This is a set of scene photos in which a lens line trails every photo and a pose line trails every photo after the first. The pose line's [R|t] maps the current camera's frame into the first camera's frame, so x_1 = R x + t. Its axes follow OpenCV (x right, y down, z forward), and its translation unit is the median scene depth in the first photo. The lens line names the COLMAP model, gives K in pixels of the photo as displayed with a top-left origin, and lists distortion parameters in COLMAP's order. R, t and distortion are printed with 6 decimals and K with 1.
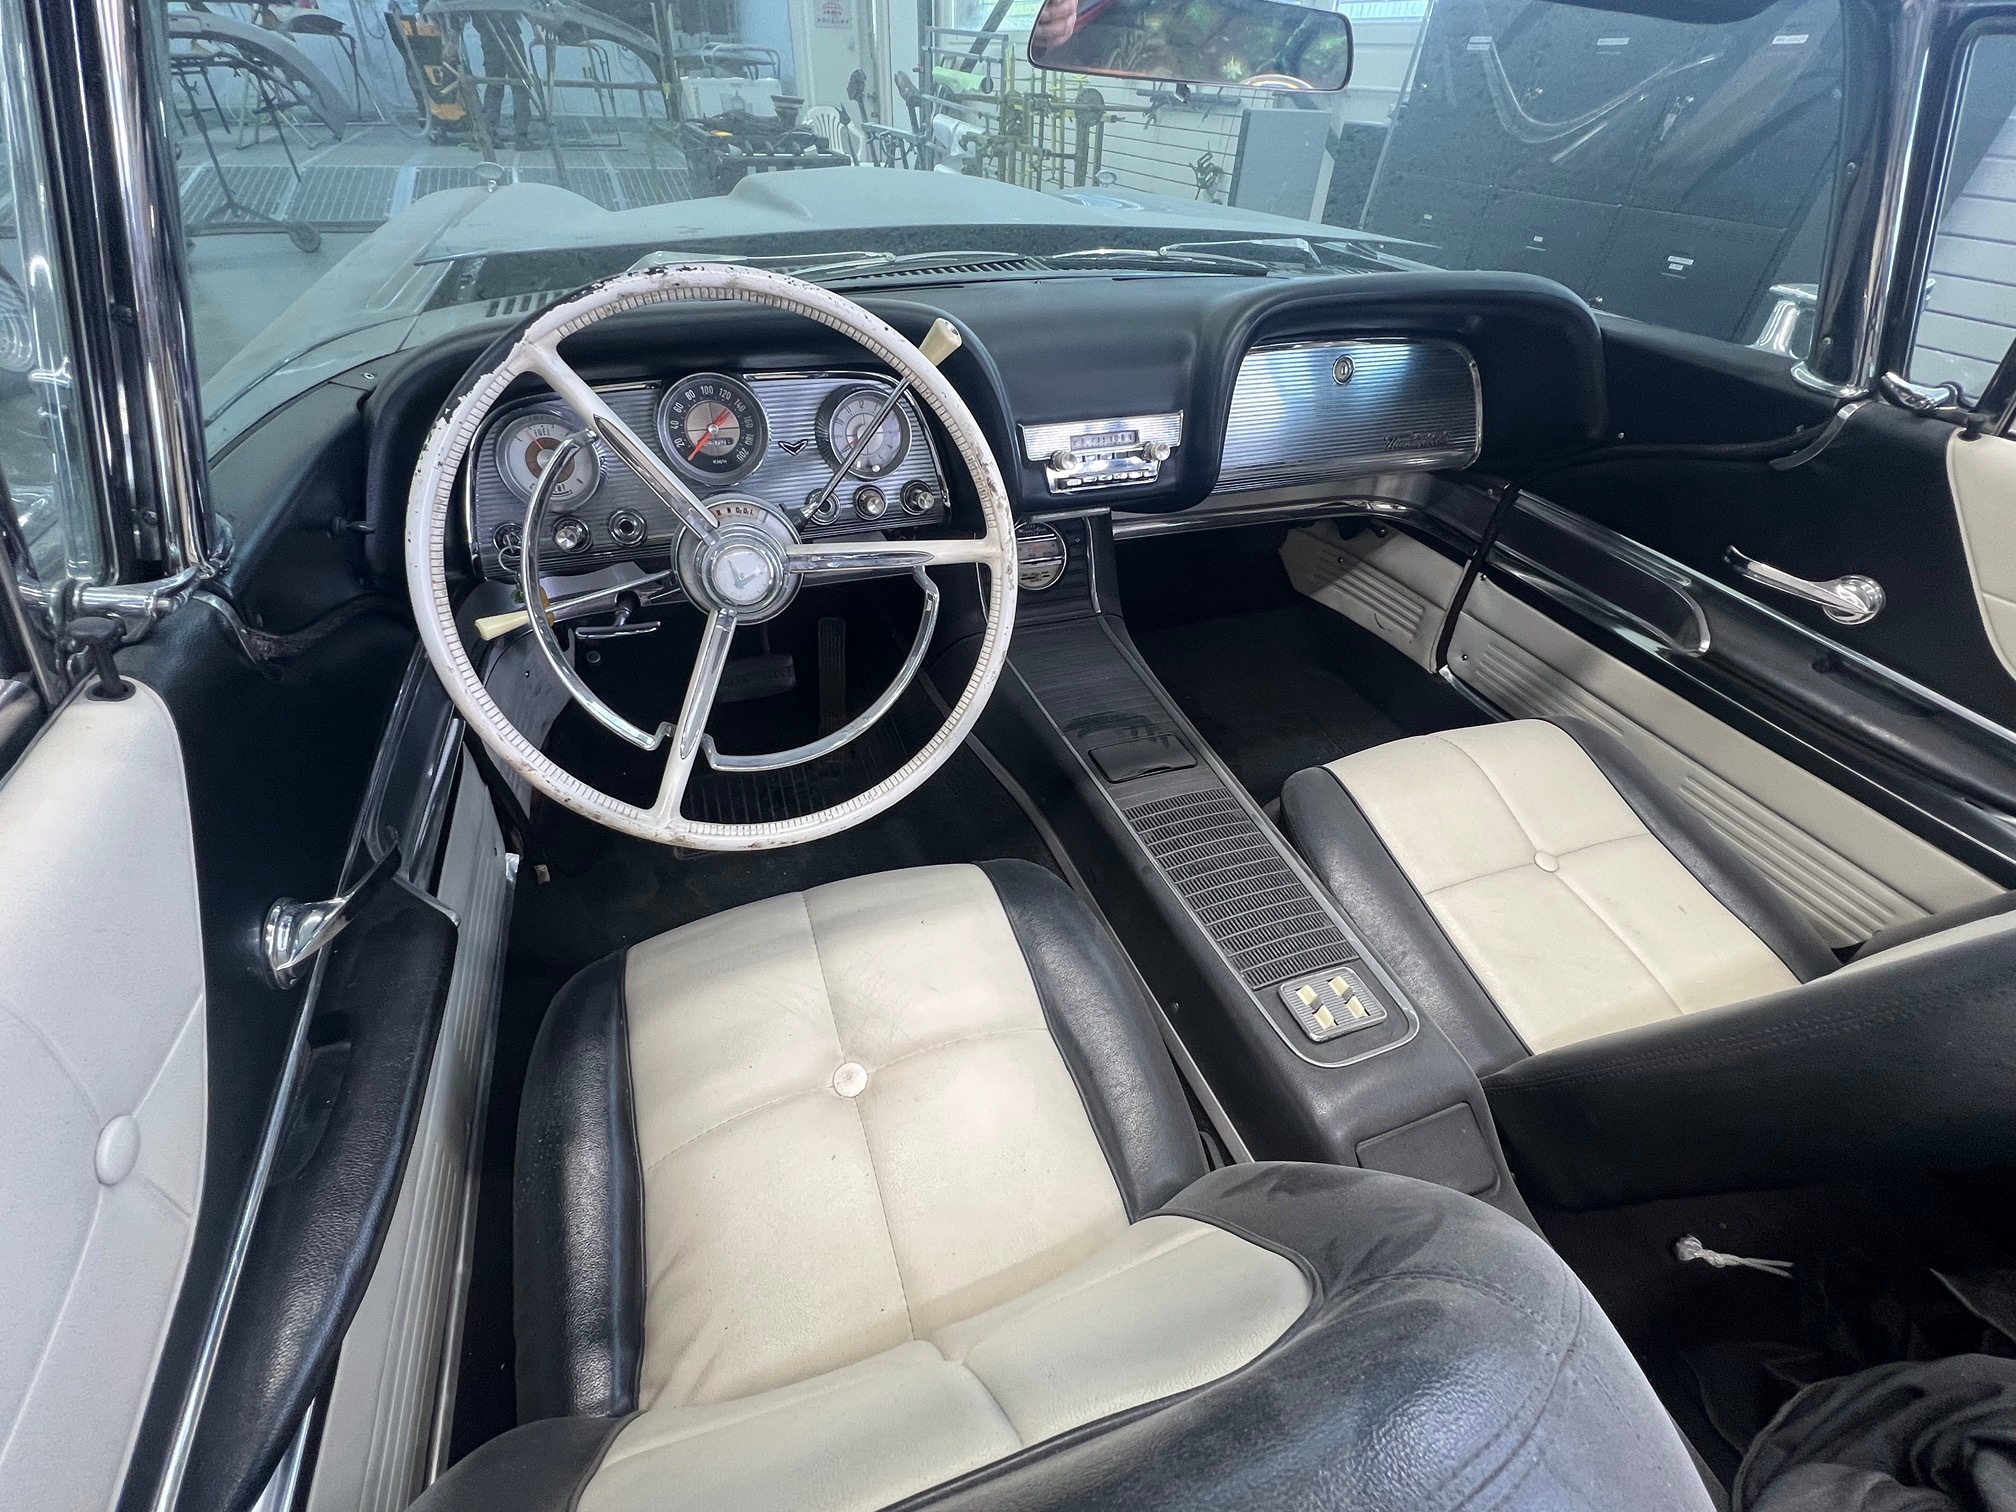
lens RADIAL K [[853.7, 0, 1002.0], [0, 853.7, 746.9], [0, 0, 1]] dist [-0.001762, 0.000268]
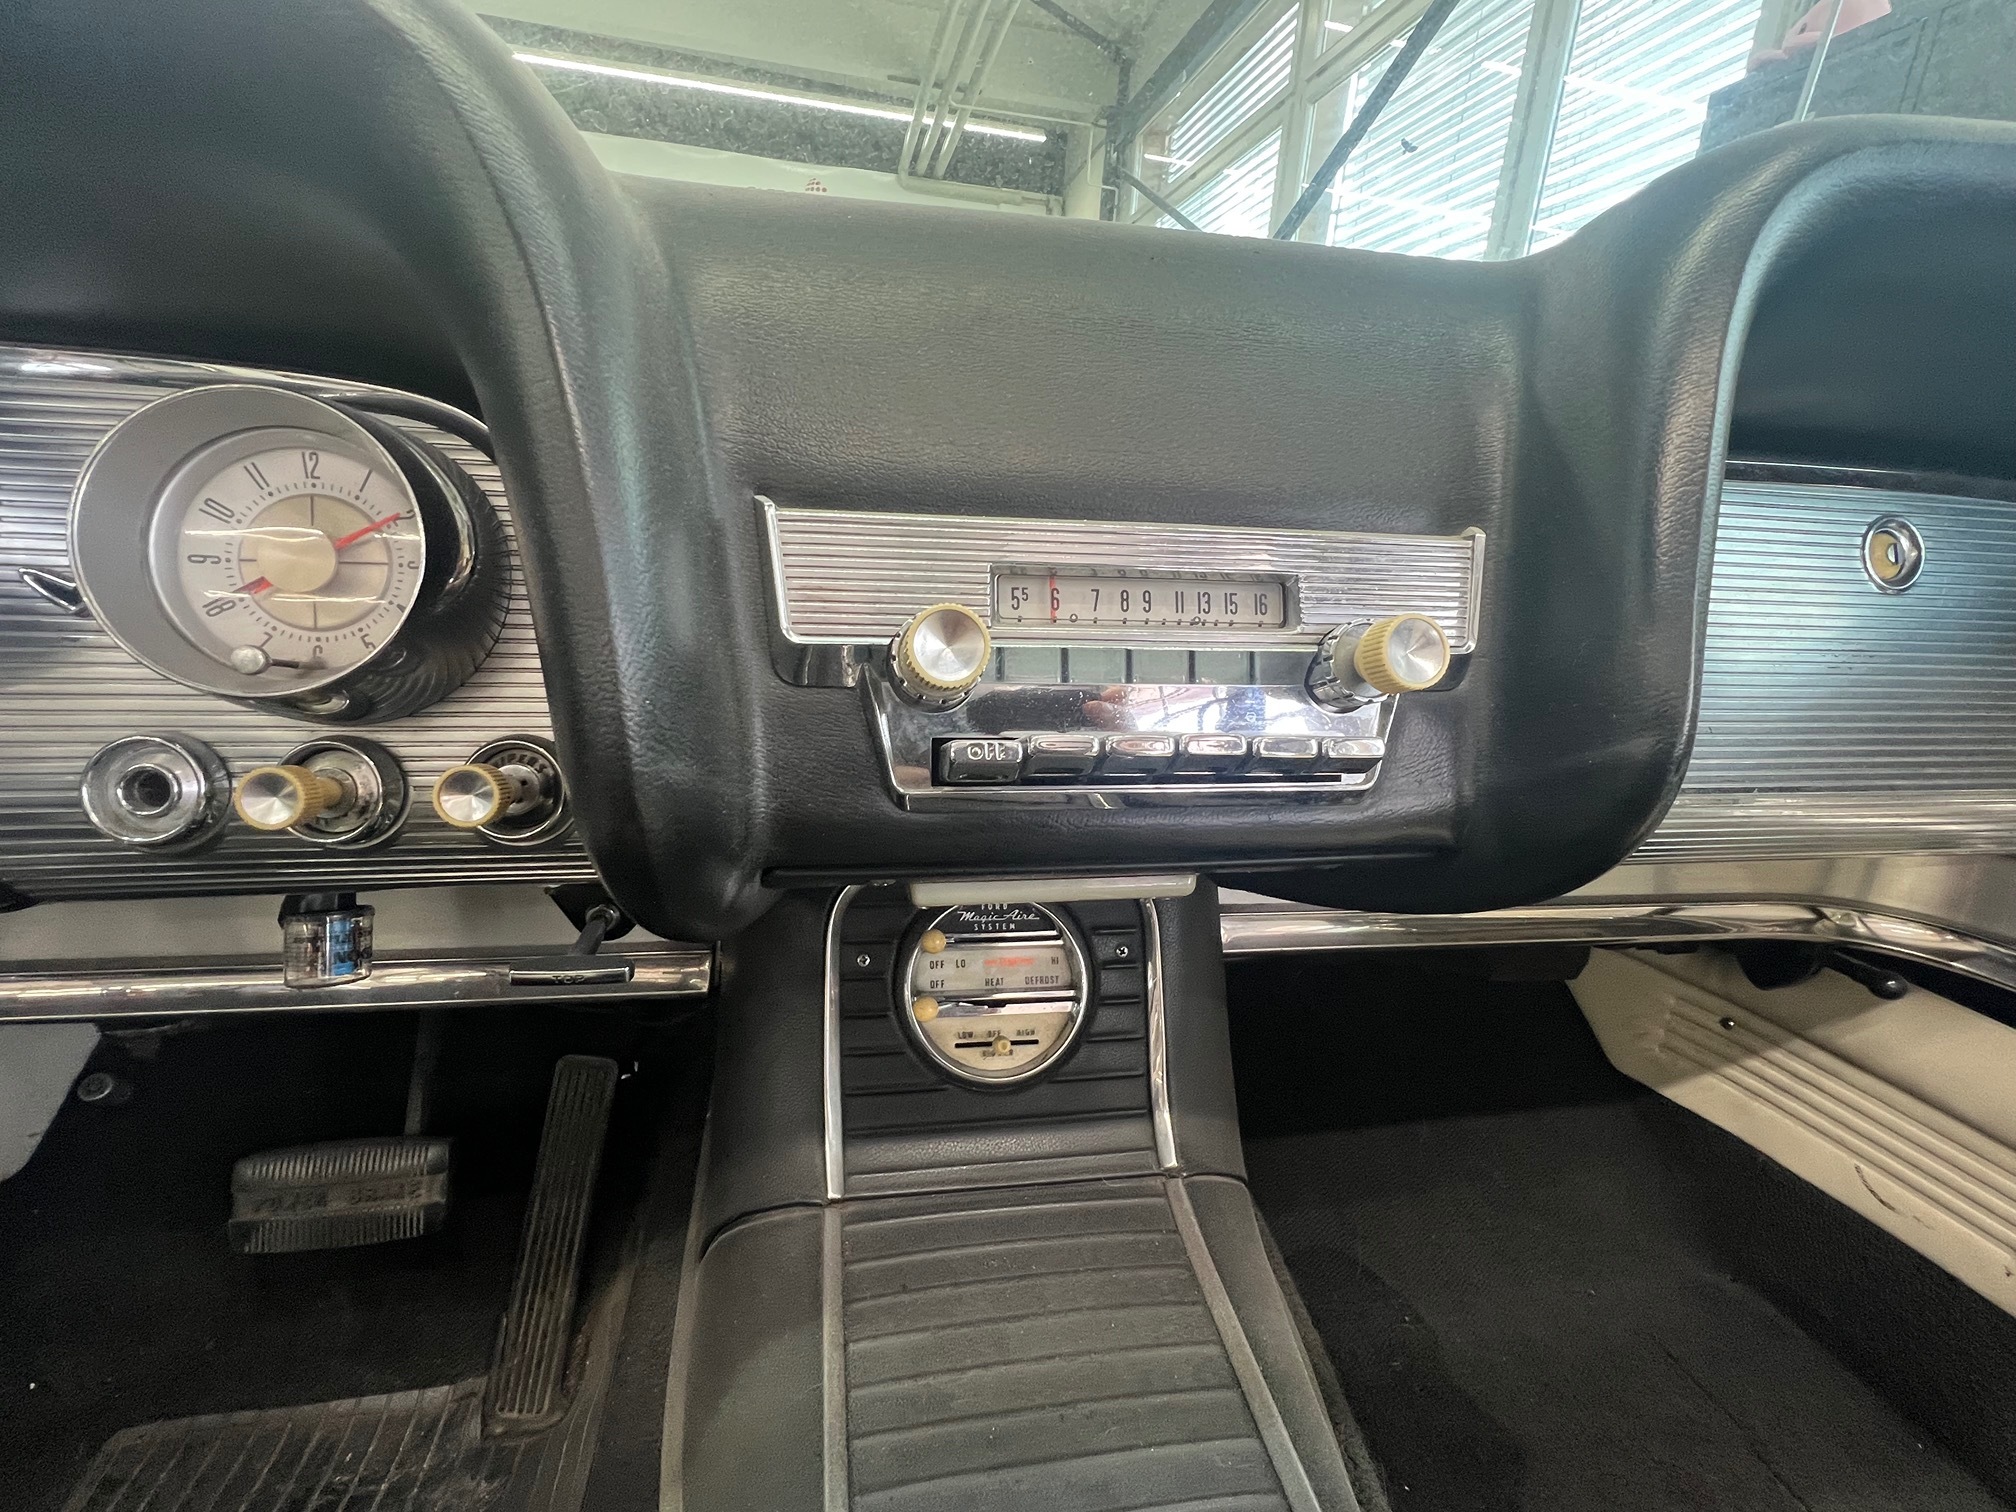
lens RADIAL K [[853.7, 0, 1002.0], [0, 853.7, 746.9], [0, 0, 1]] dist [-0.001762, 0.000268]
pose [[0.984059, 0.061370, -0.166917, 0.075979], [-0.121406, 0.917664, -0.378357, -0.141976], [0.129954, 0.392591, 0.910486, 0.493452]]
